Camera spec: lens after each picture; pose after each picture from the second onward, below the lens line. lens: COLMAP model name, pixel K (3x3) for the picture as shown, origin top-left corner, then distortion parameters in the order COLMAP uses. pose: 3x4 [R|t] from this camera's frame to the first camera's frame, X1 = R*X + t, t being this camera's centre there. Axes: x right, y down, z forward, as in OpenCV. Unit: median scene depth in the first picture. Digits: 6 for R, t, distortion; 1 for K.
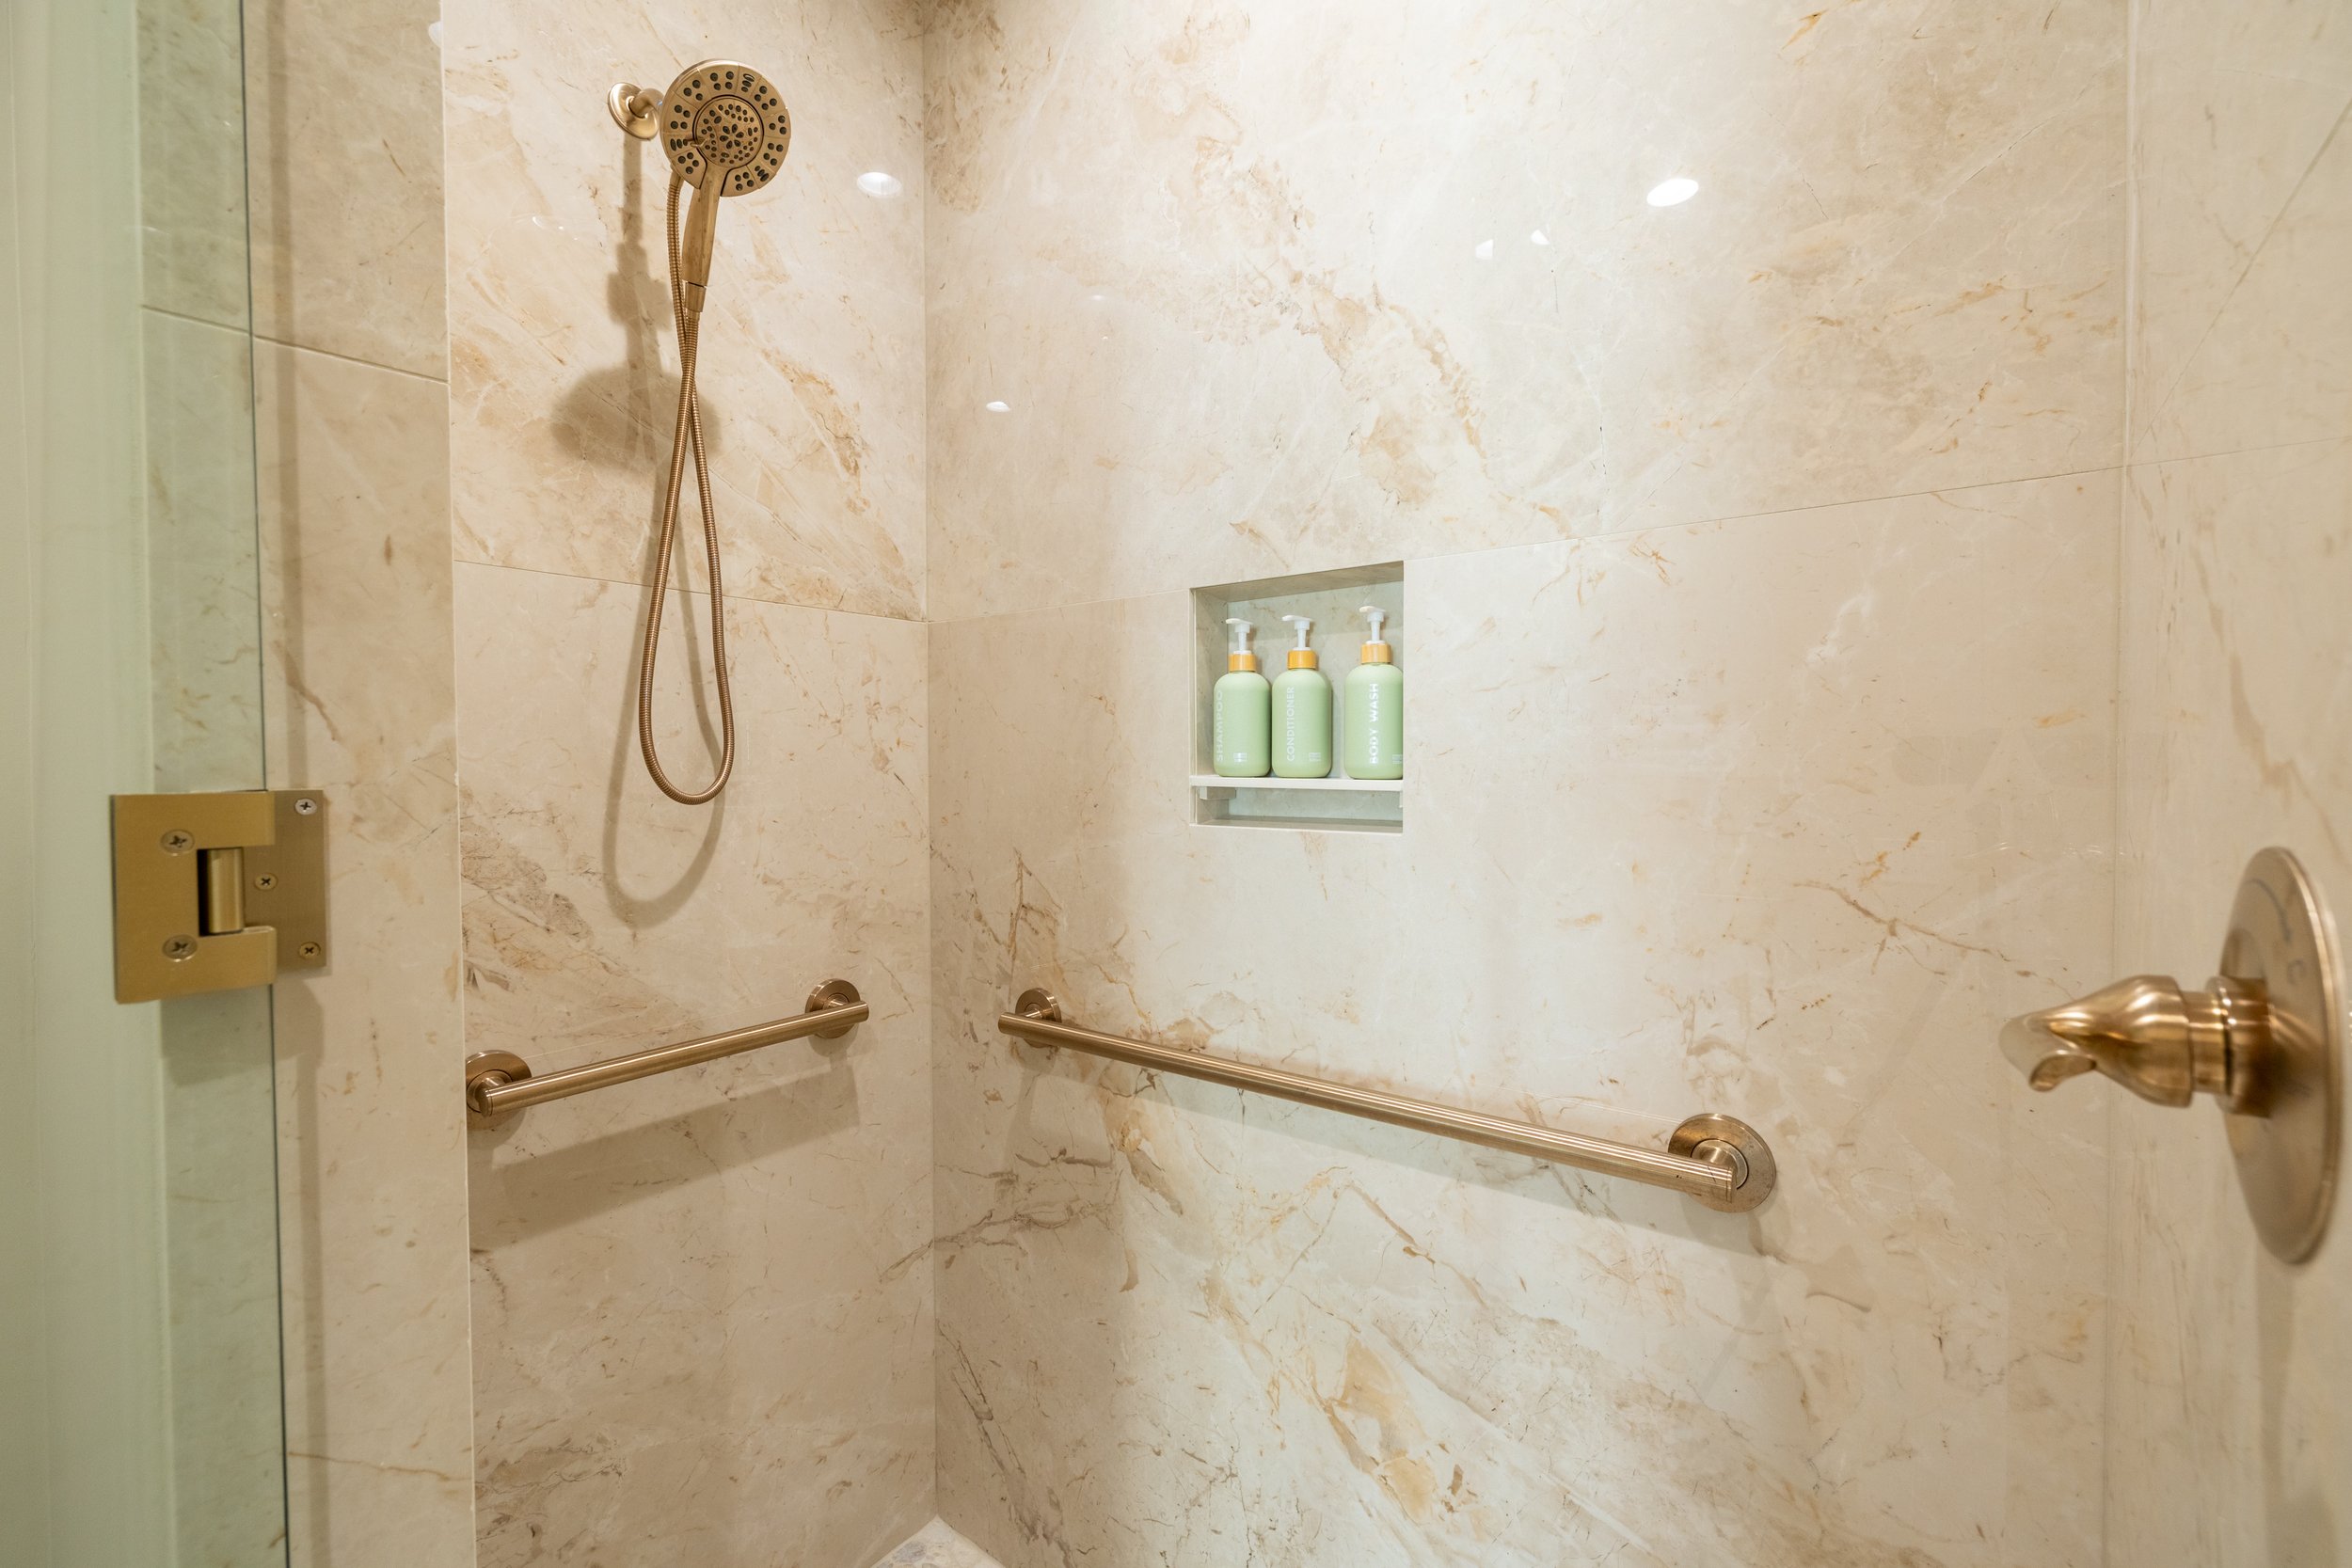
lens RADIAL K [[1001.4, 0, 1170.4], [0, 1001.4, 778.9], [0, 0, 1]] dist [-0.000169, 0.000248]
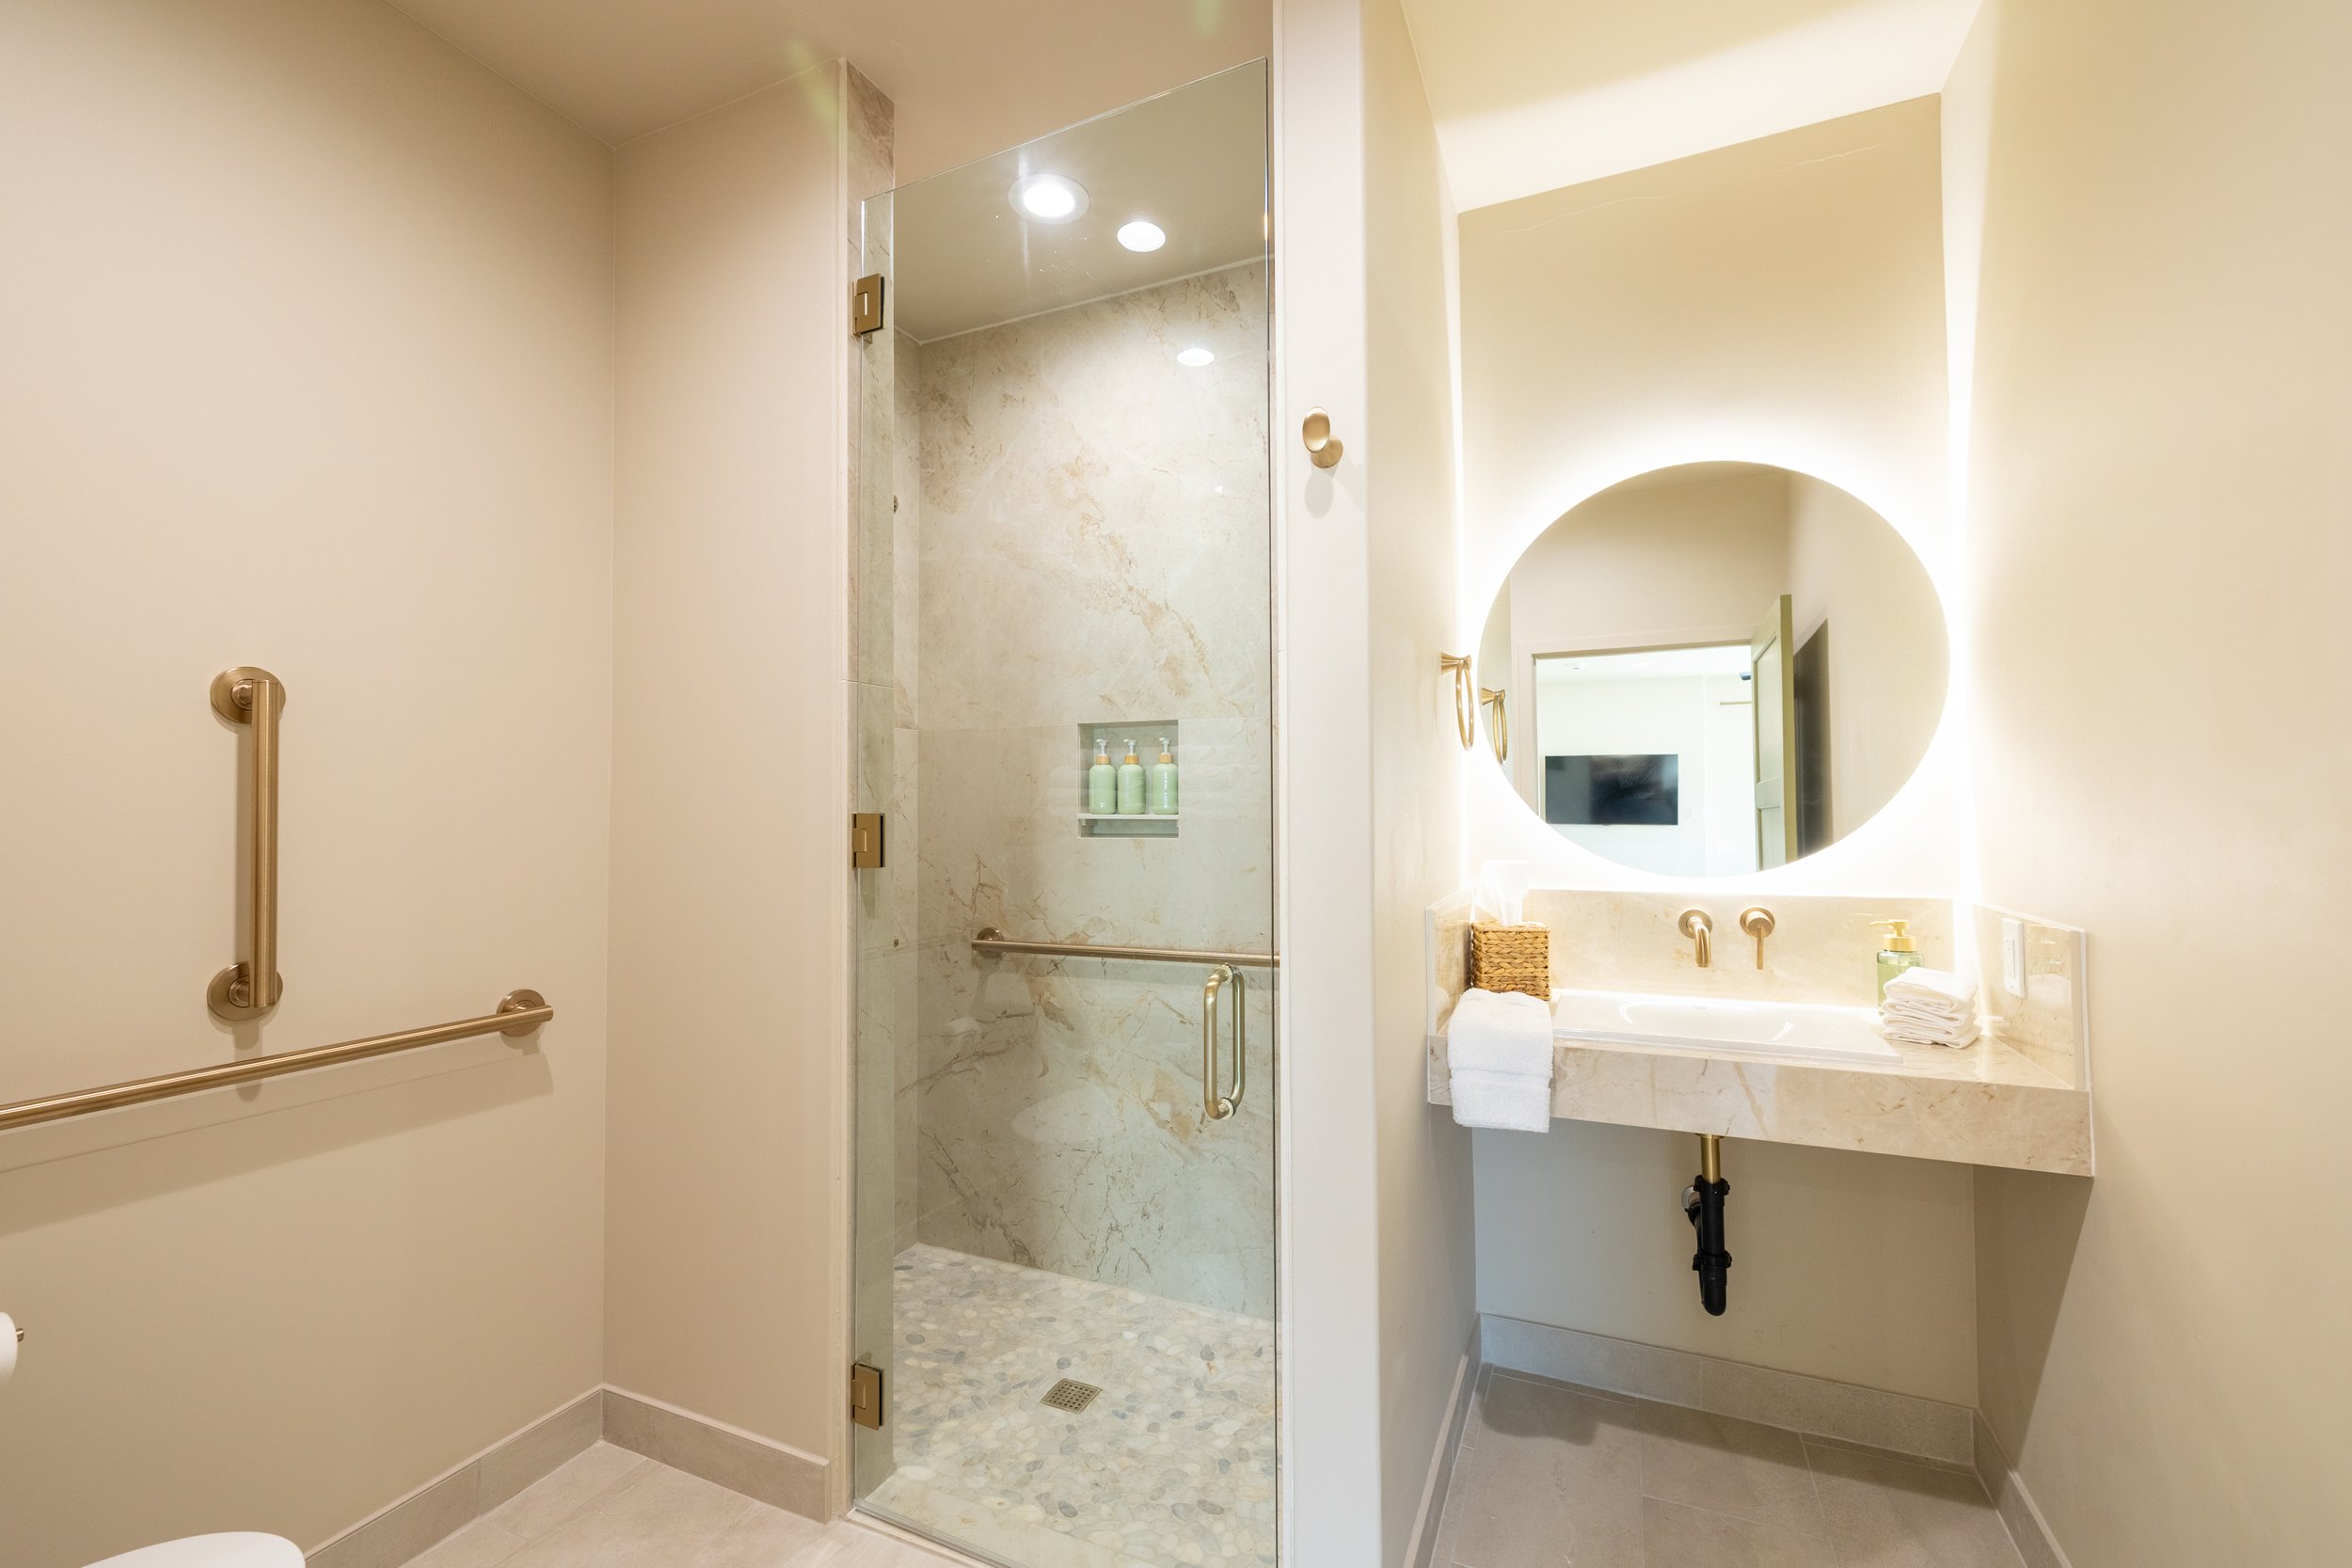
lens RADIAL K [[1001.4, 0, 1170.4], [0, 1001.4, 778.9], [0, 0, 1]] dist [-0.000169, 0.000248]
pose [[0.973051, 0.006567, 0.230495, -0.260361], [0.004940, 0.998771, -0.049308, 0.026808], [-0.230536, 0.049118, 0.971823, -1.015379]]
